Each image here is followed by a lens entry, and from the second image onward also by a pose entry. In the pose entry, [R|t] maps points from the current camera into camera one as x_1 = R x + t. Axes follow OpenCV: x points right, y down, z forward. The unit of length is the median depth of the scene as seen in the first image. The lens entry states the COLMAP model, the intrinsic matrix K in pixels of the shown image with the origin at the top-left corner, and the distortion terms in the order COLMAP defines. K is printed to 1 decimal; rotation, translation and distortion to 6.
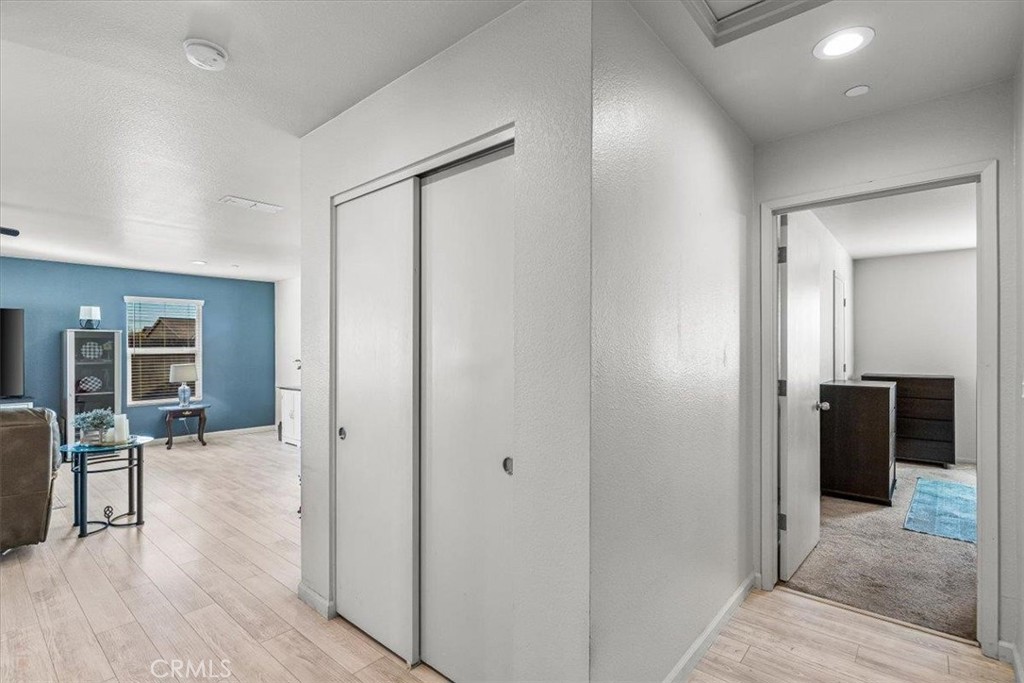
lens RADIAL K [[484.3, 0, 509.4], [0, 484.3, 348.4], [0, 0, 1]] dist [-0.001987, -0.000633]
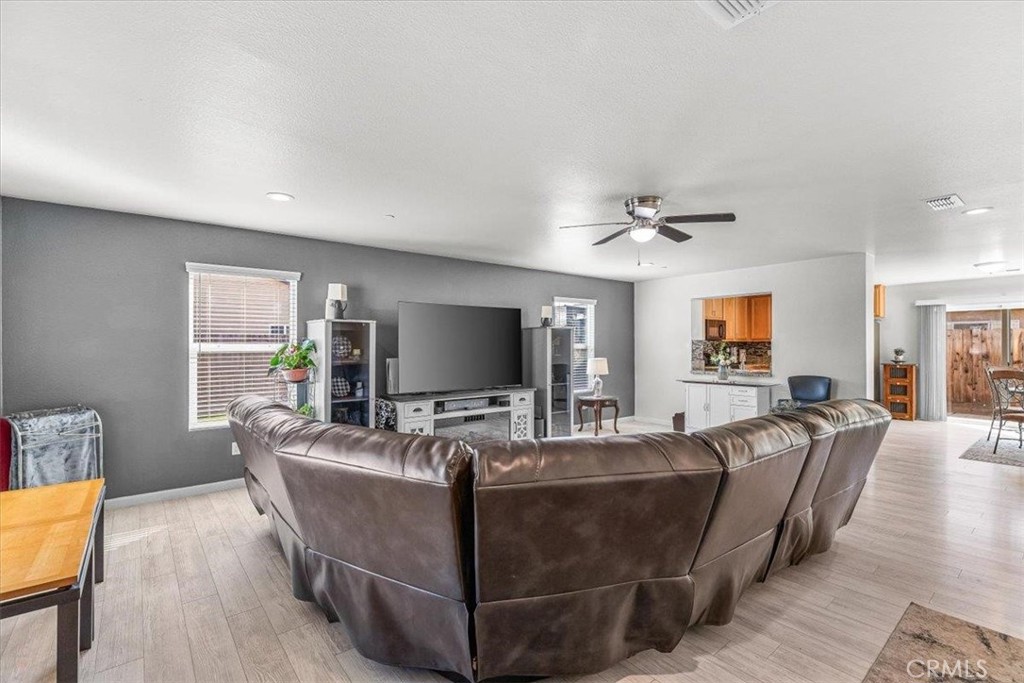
lens RADIAL K [[455.9, 0, 519.0], [0, 455.9, 342.5], [0, 0, 1]] dist [0.002721, 0.000537]
pose [[0.985092, 0.003786, -0.171985, -0.686059], [-0.004989, 0.999966, -0.006566, 0.004466], [0.171954, 0.007327, 0.985078, -0.043303]]
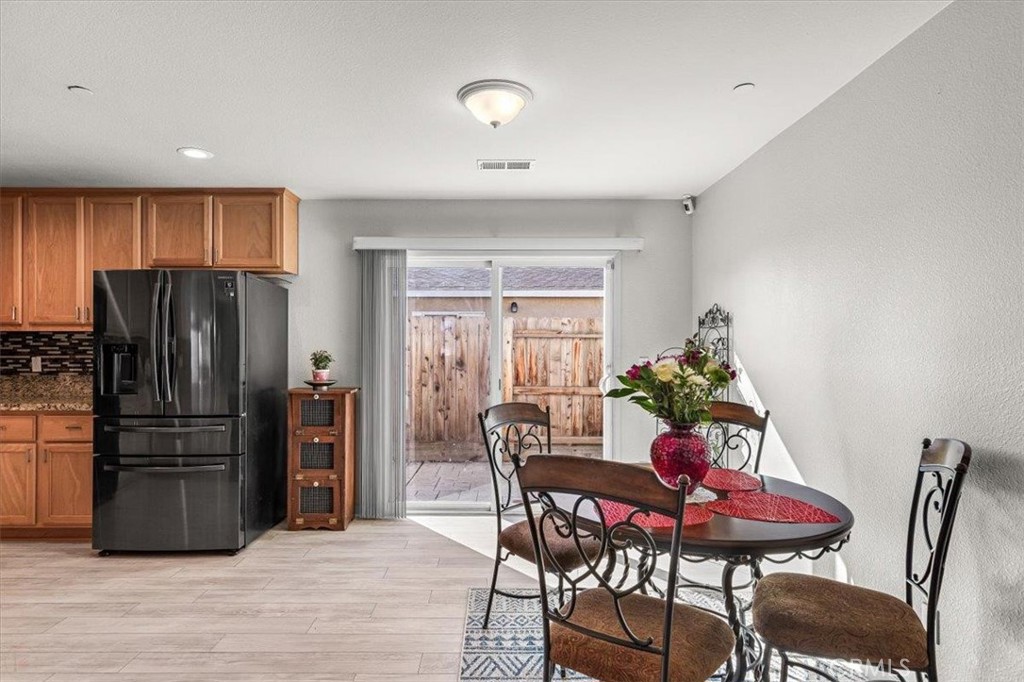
lens RADIAL K [[572.7, 0, 492.9], [0, 572.7, 340.6], [0, 0, 1]] dist [0.006727, -0.001039]
pose [[0.762296, 0.010707, 0.647140, -0.143620], [-0.005546, 0.999935, -0.010012, 0.000445], [-0.647205, 0.004043, 0.762305, 0.758630]]
